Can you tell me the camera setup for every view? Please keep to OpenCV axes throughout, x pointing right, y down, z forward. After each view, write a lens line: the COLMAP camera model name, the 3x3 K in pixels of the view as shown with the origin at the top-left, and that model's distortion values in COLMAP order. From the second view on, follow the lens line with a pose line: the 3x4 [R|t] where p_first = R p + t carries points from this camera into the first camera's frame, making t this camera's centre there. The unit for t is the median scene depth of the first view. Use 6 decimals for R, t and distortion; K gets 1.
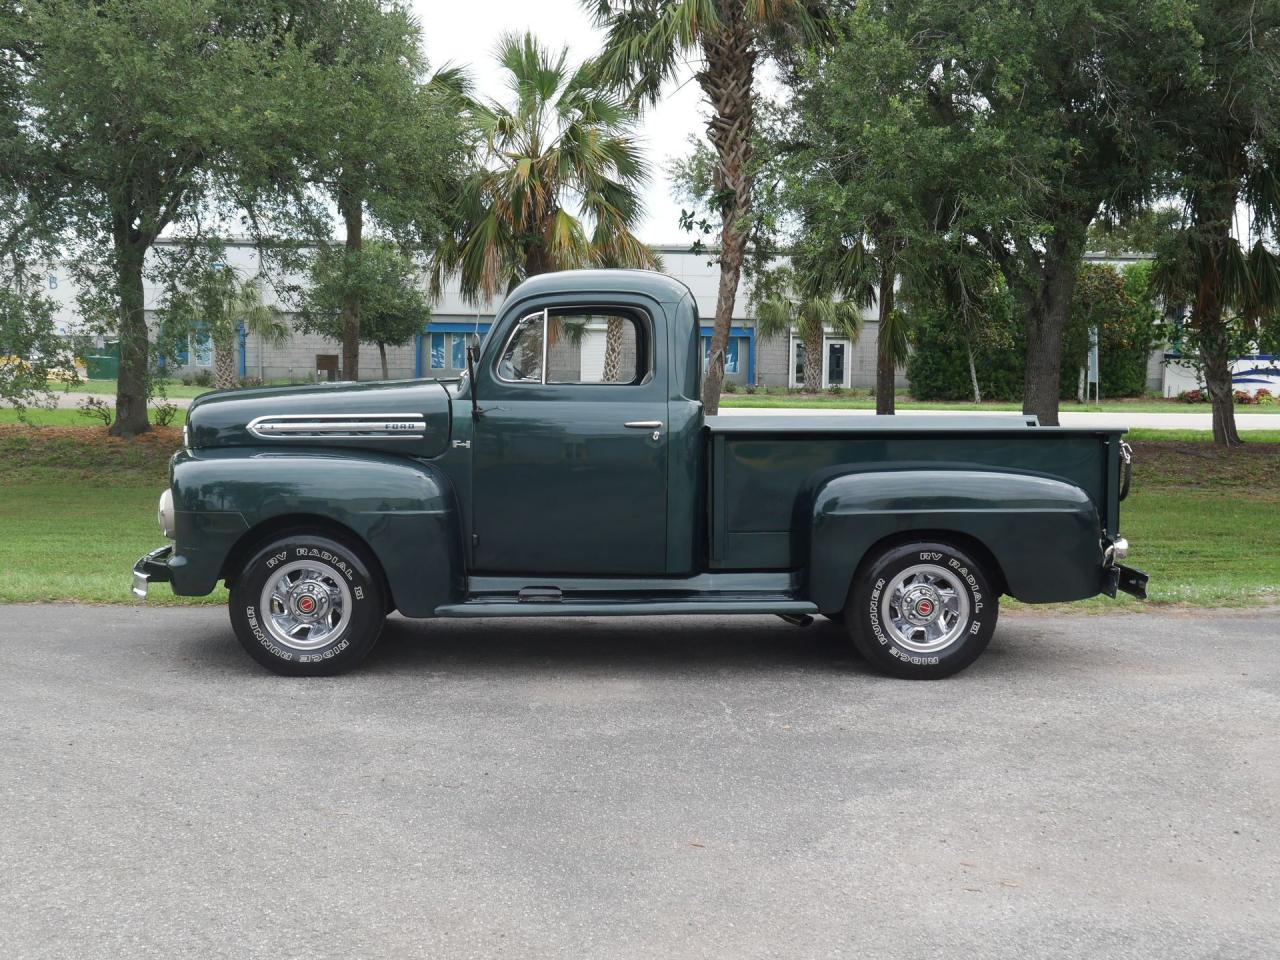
lens RADIAL K [[1492.9, 0, 638.6], [0, 1492.9, 482.6], [0, 0, 1]] dist [-0.003835, -0.023178]
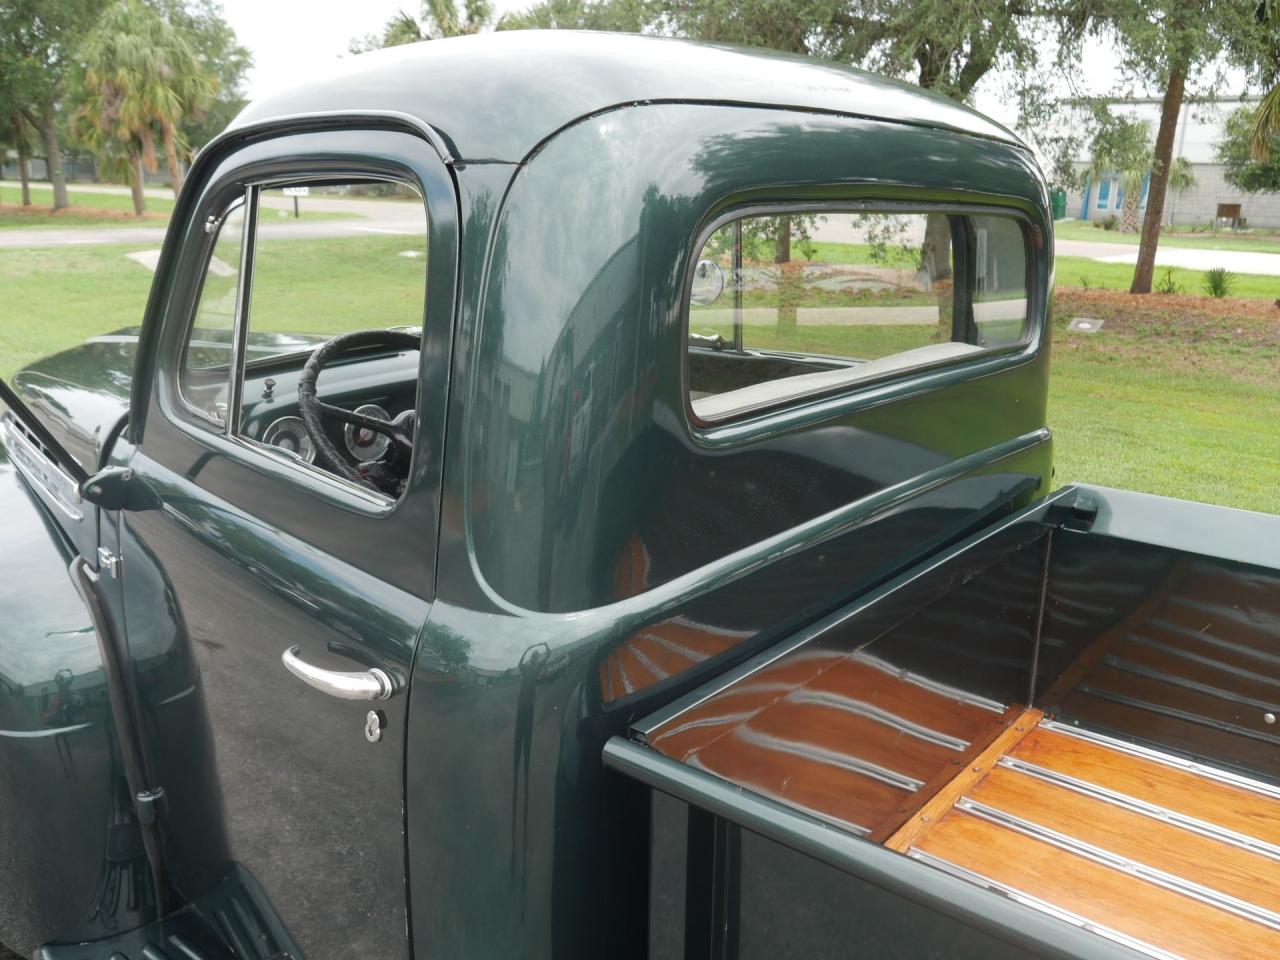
lens RADIAL K [[1090.7, 0, 641.1], [0, 1090.7, 483.4], [0, 0, 1]] dist [-0.014452, -0.008015]
pose [[0.743613, 0.183388, -0.642968, 0.149630], [-0.069654, 0.977665, 0.198293, -0.107585], [0.664972, -0.102667, 0.739778, 0.887946]]
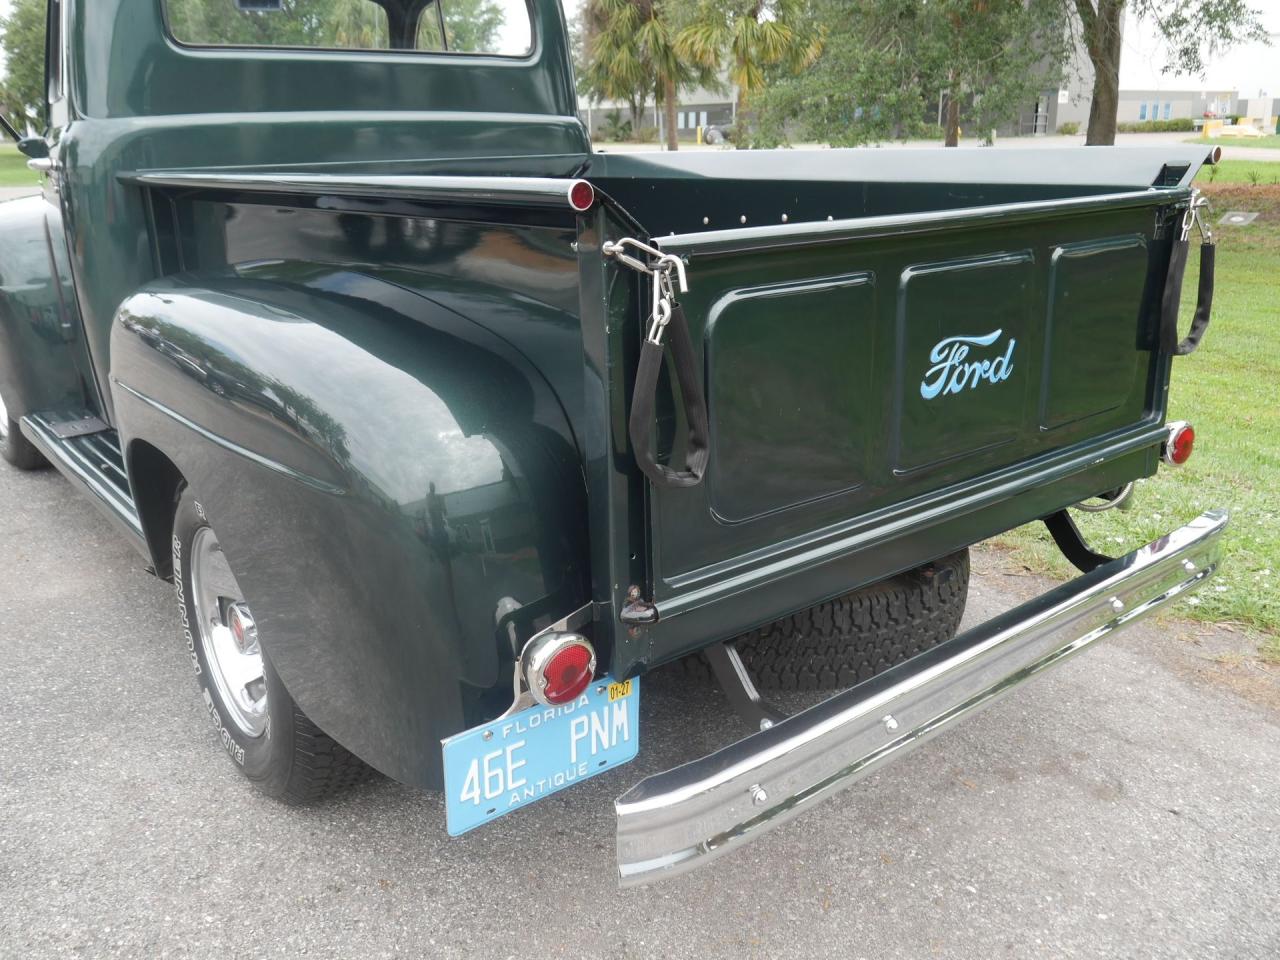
lens RADIAL K [[1087.6, 0, 642.7], [0, 1087.6, 481.3], [0, 0, 1]] dist [-0.016444, 0.007317]
pose [[0.577731, 0.228904, -0.783473, 0.479417], [-0.039151, 0.966538, 0.253520, -0.035955], [0.815288, -0.115792, 0.567360, 0.923307]]
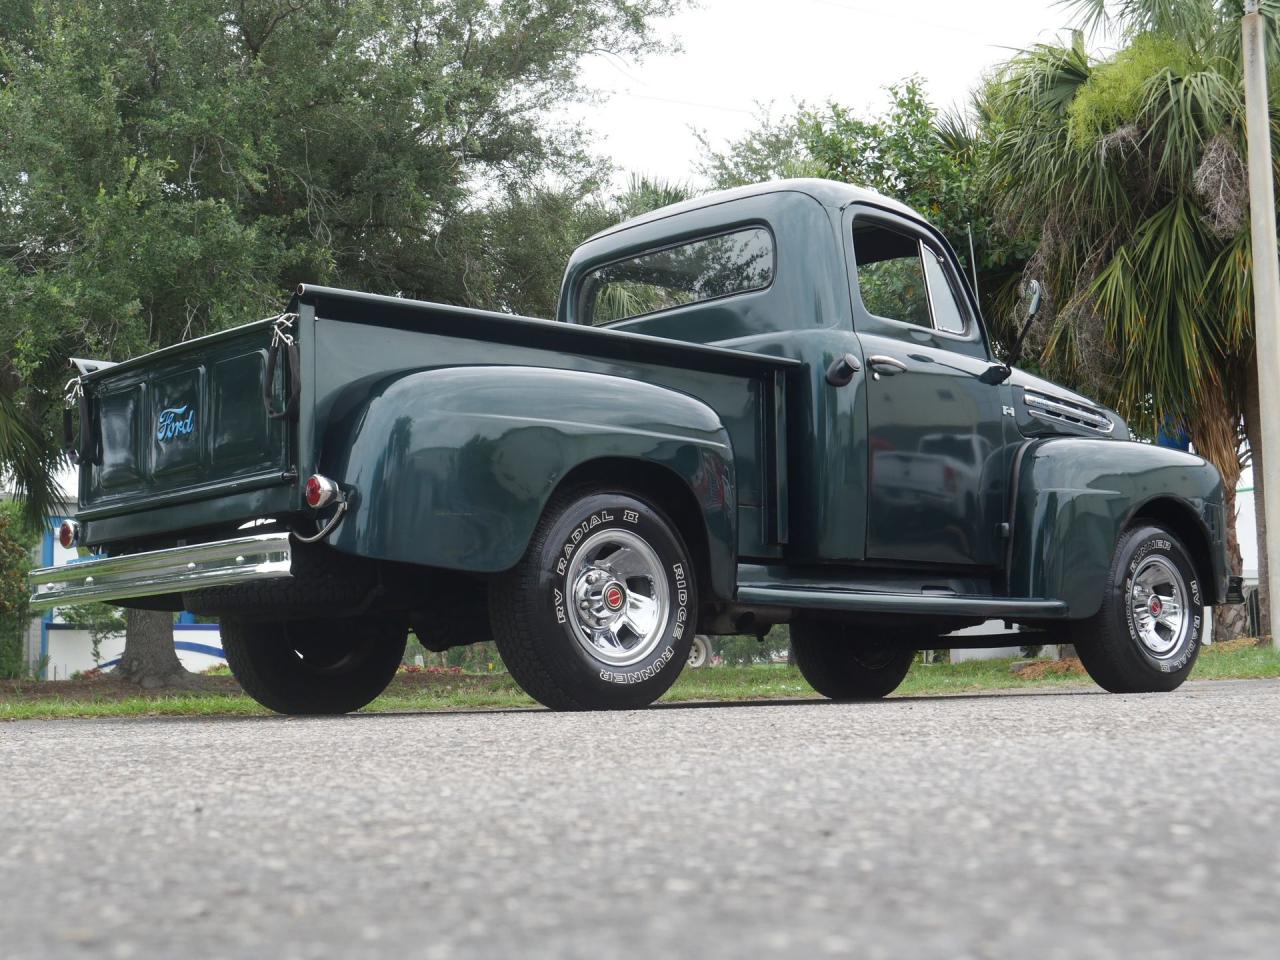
lens RADIAL K [[2024.9, 0, 635.0], [0, 2024.9, 478.1], [0, 0, 1]] dist [0.012583, -0.088347]
pose [[0.760338, 0.036896, 0.648479, -0.714216], [0.081065, 0.985189, -0.151102, 0.163099], [-0.644449, 0.167457, 0.746085, 0.316295]]
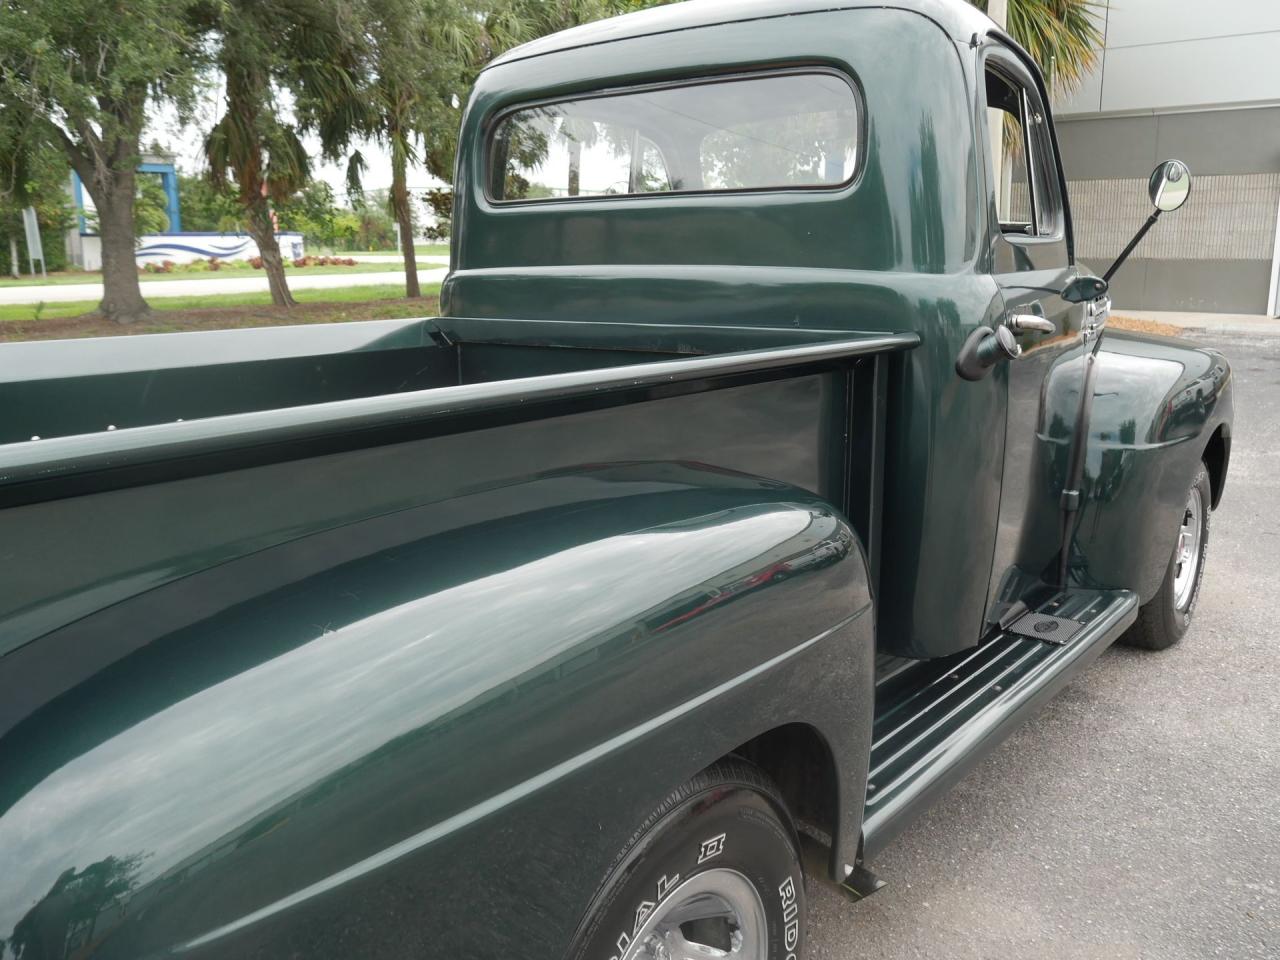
lens RADIAL K [[1090.7, 0, 641.1], [0, 1090.7, 483.4], [0, 0, 1]] dist [-0.014452, -0.008015]
pose [[0.642288, -0.184293, 0.743977, -0.292488], [0.079211, 0.981425, 0.174727, -0.057408], [-0.762359, -0.053294, 0.644956, 0.858135]]
